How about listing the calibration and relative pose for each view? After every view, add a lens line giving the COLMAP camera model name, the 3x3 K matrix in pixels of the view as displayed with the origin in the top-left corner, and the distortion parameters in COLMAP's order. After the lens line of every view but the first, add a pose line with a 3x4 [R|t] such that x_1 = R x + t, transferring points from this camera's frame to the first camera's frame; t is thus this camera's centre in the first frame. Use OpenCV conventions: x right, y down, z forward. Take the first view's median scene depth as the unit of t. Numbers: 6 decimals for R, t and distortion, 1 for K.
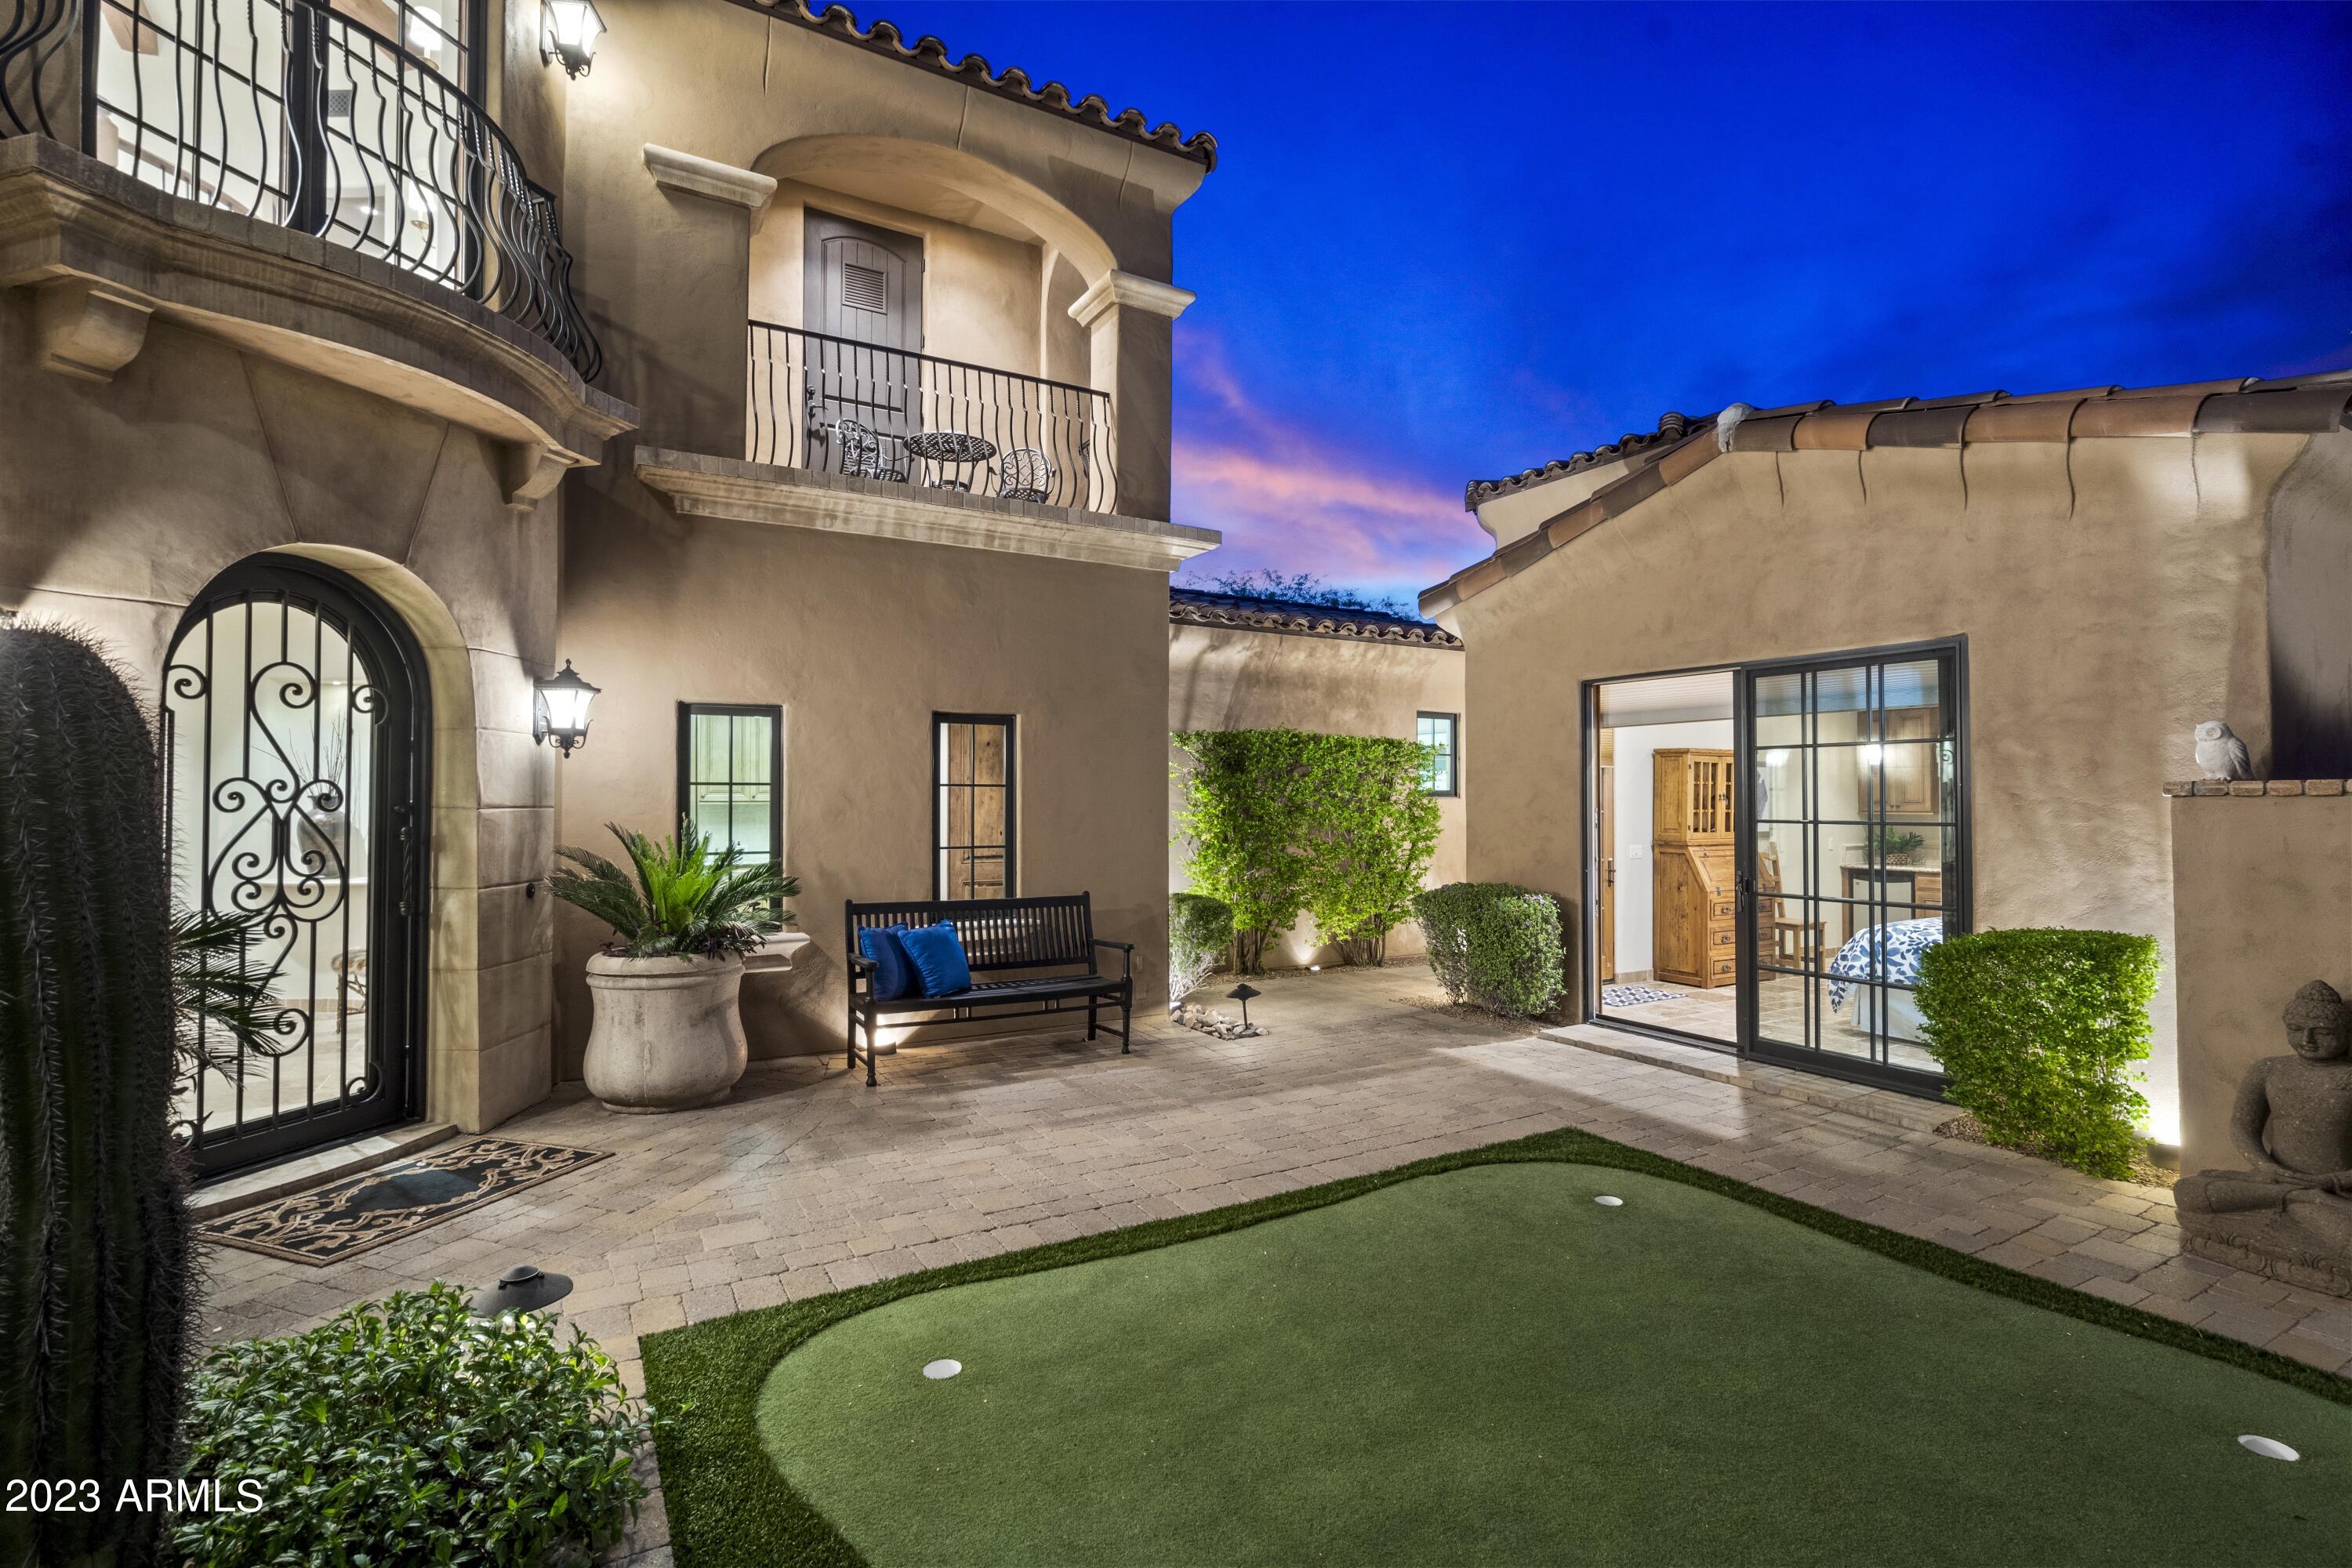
lens RADIAL K [[1073.6, 0, 1176.0], [0, 1073.6, 784.0], [0, 0, 1]] dist [-0.003606, 0.000098]
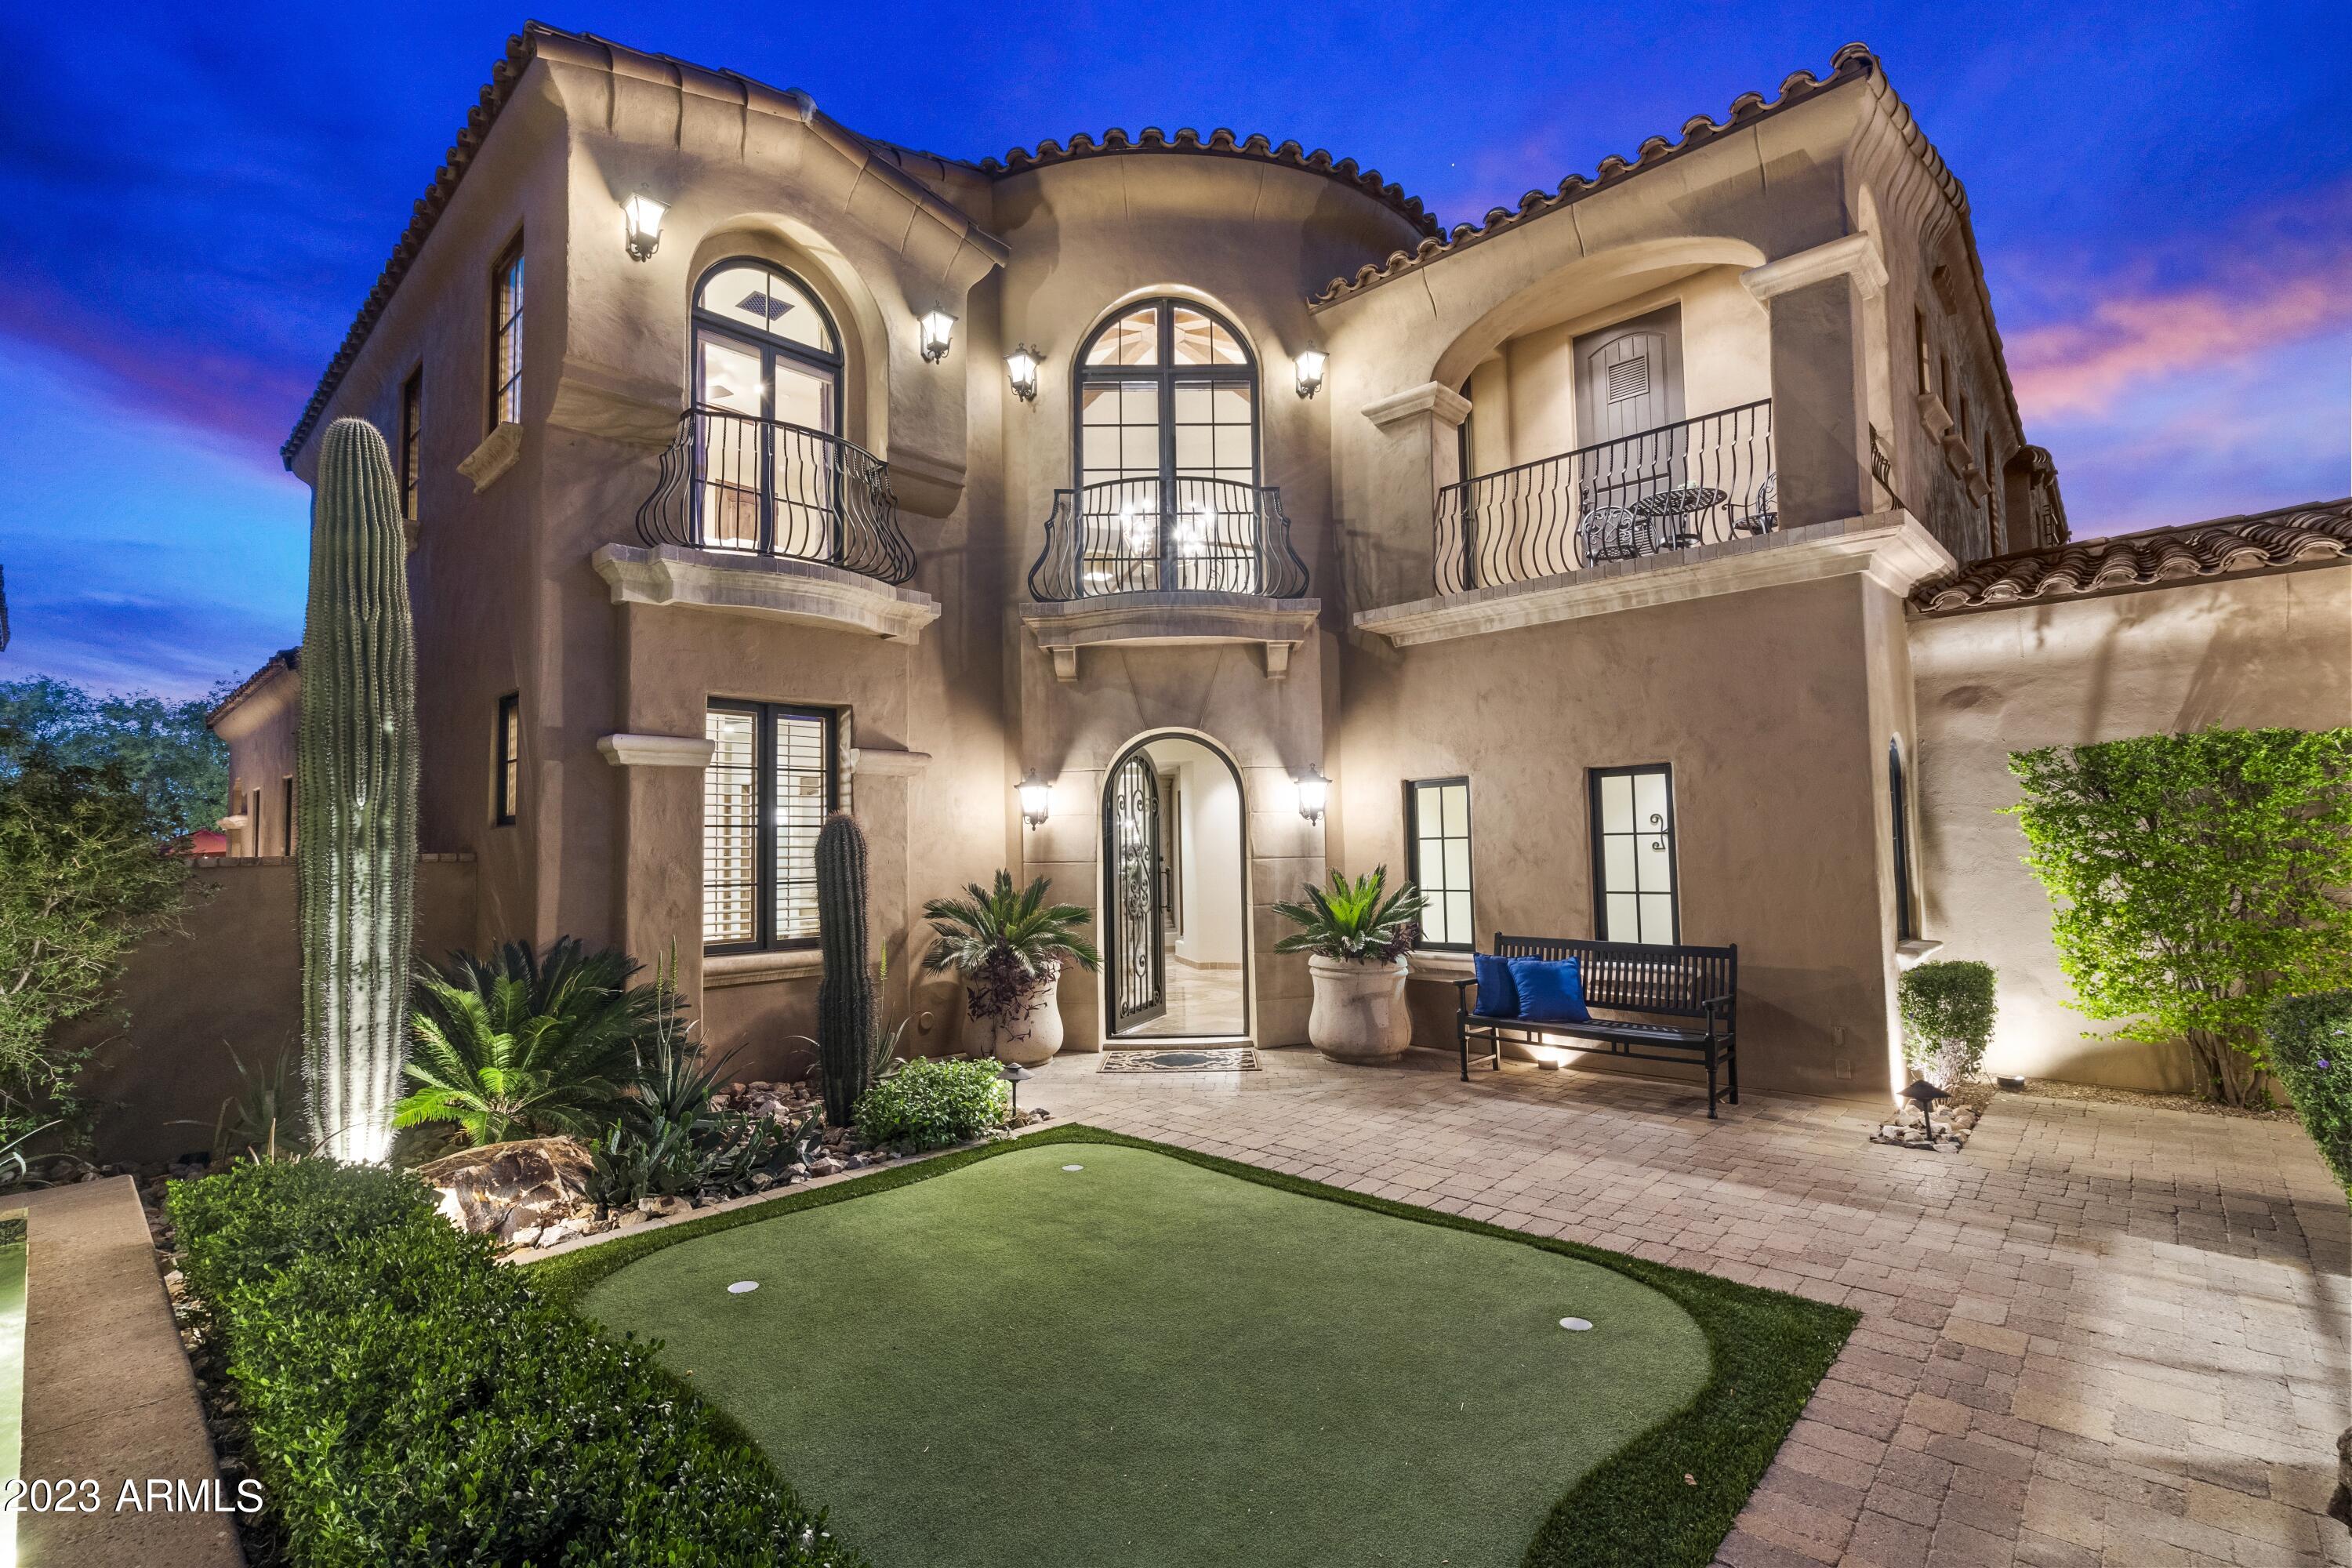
lens RADIAL K [[1073.6, 0, 1176.0], [0, 1073.6, 784.0], [0, 0, 1]] dist [-0.003606, 0.000098]
pose [[0.289648, -0.062080, -0.955118, 0.875443], [0.031897, 0.997966, -0.055192, -0.004557], [0.956602, -0.014479, 0.291039, 0.339983]]
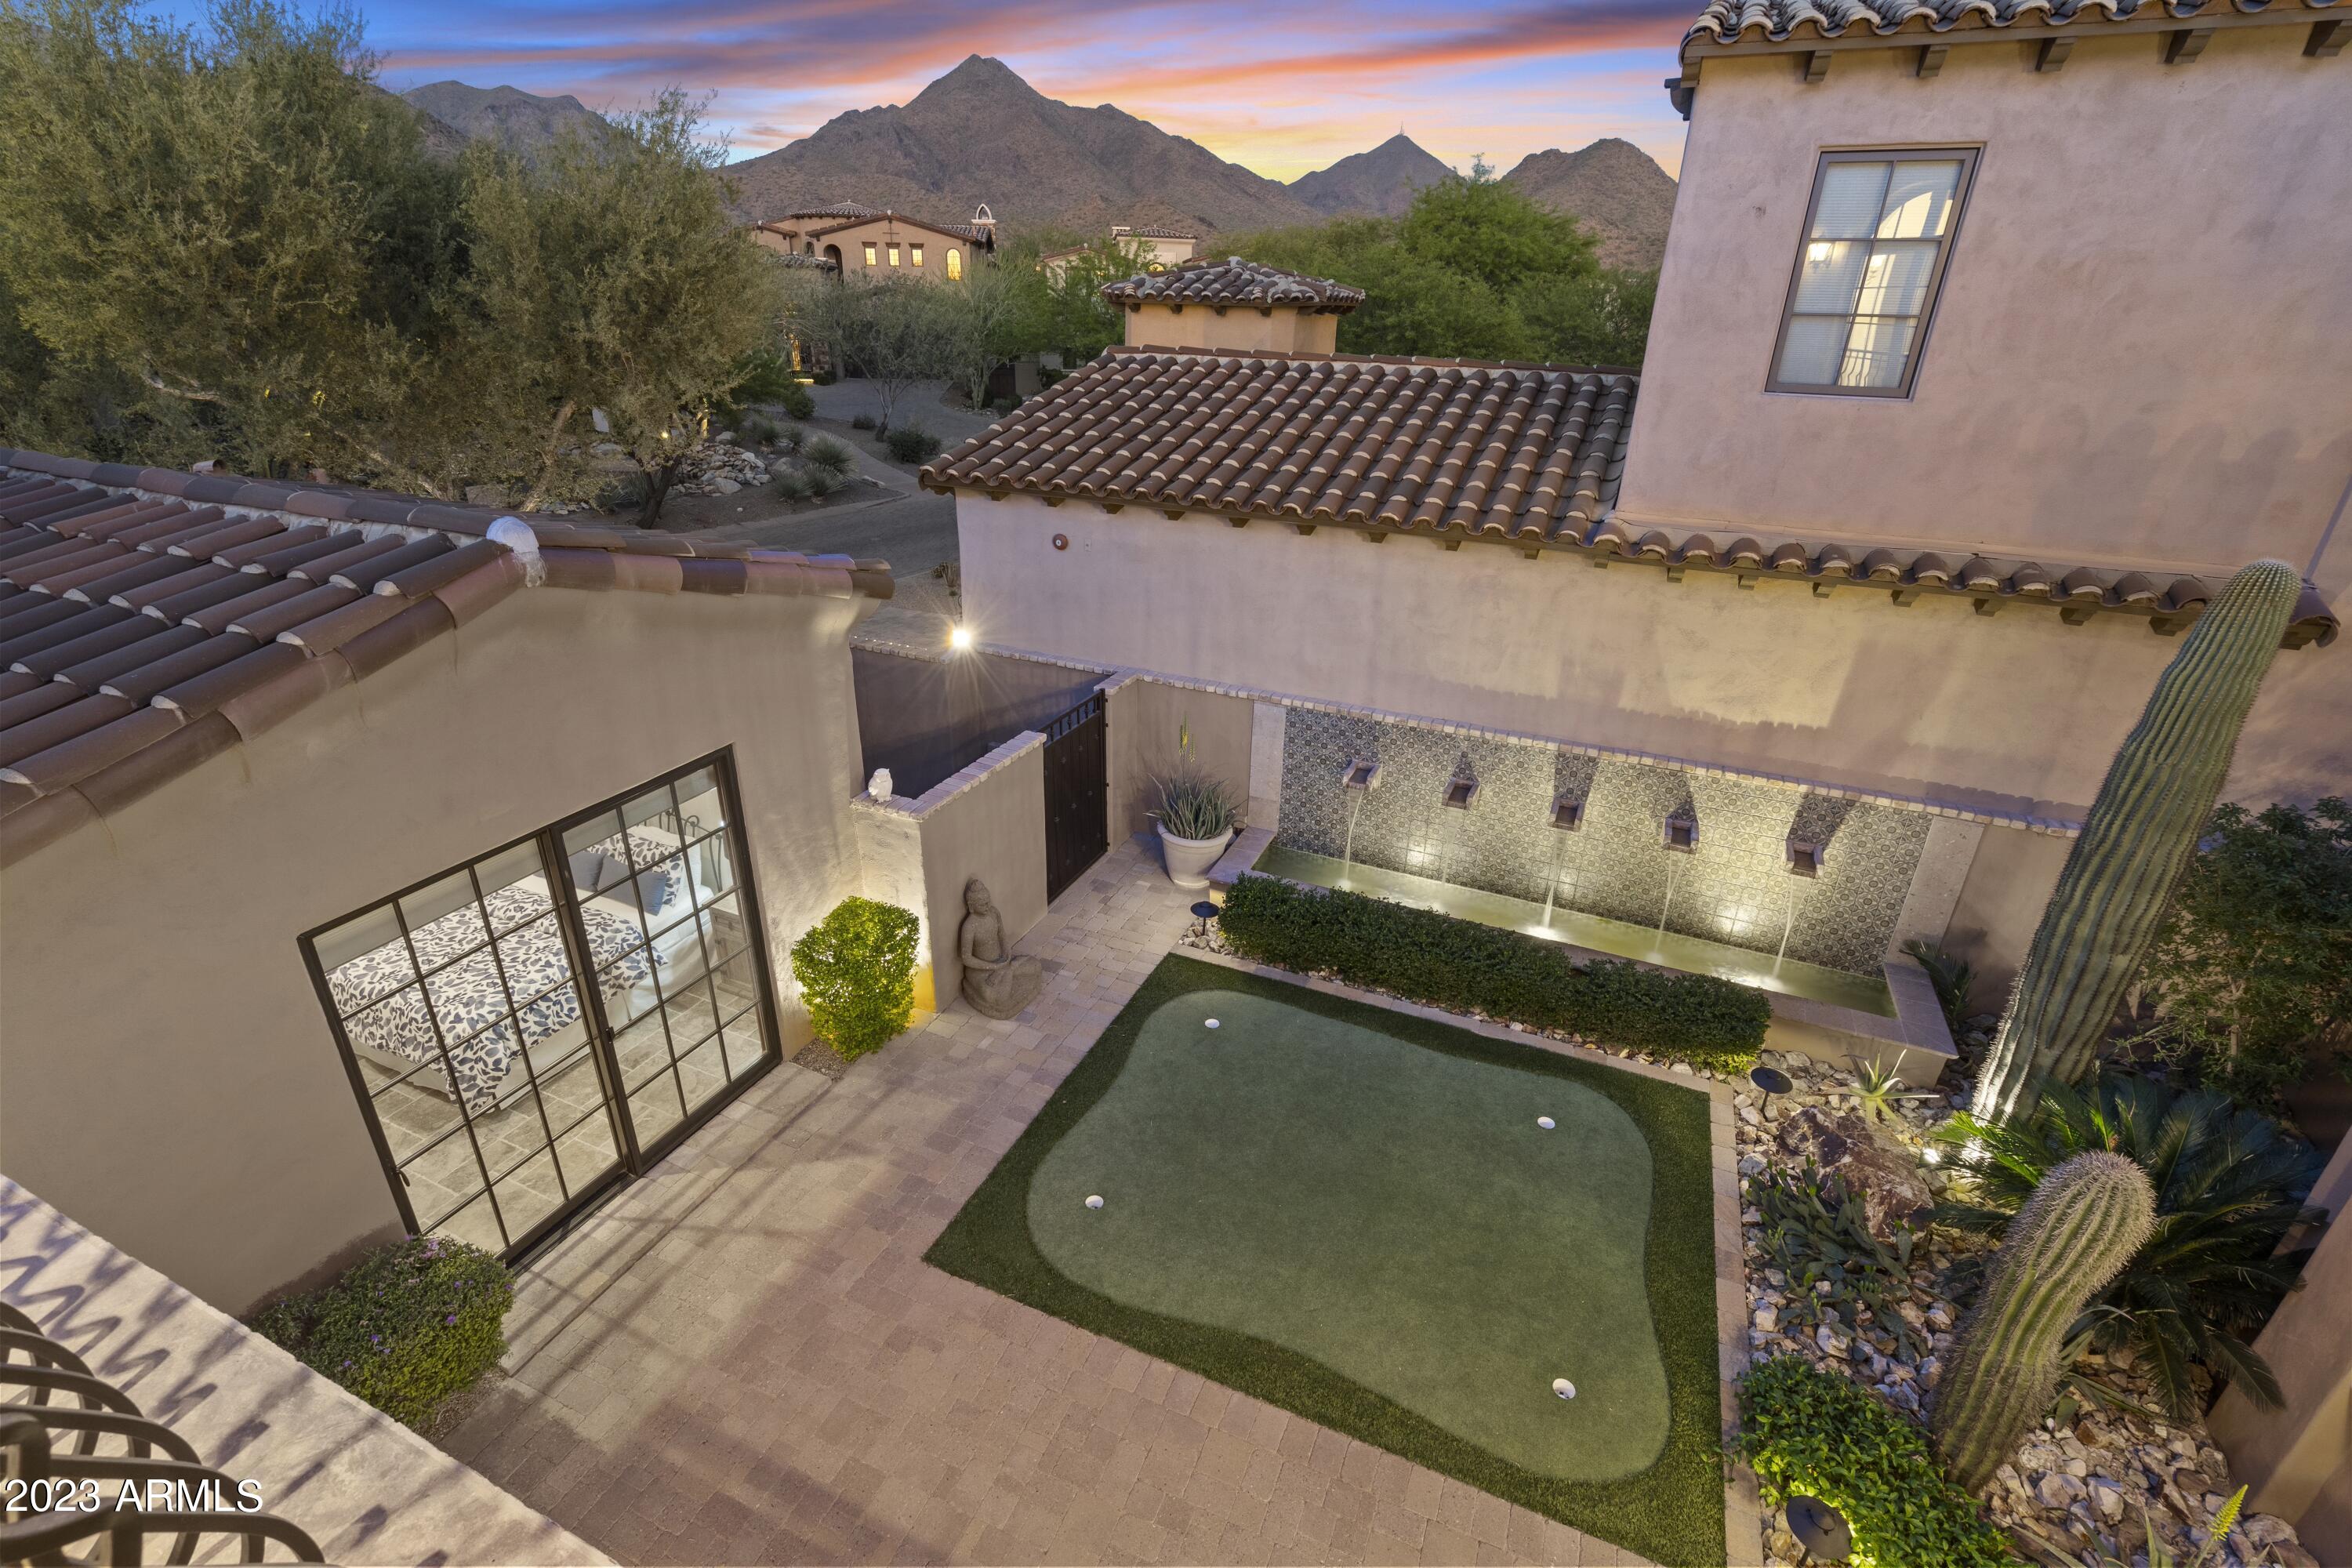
lens RADIAL K [[1073.6, 0, 1176.0], [0, 1073.6, 784.0], [0, 0, 1]] dist [-0.003606, 0.000098]
pose [[-0.593593, -0.338440, 0.730141, -0.423180], [-0.036739, 0.917722, 0.395521, -0.562460], [-0.803926, 0.207954, -0.557187, 1.223714]]
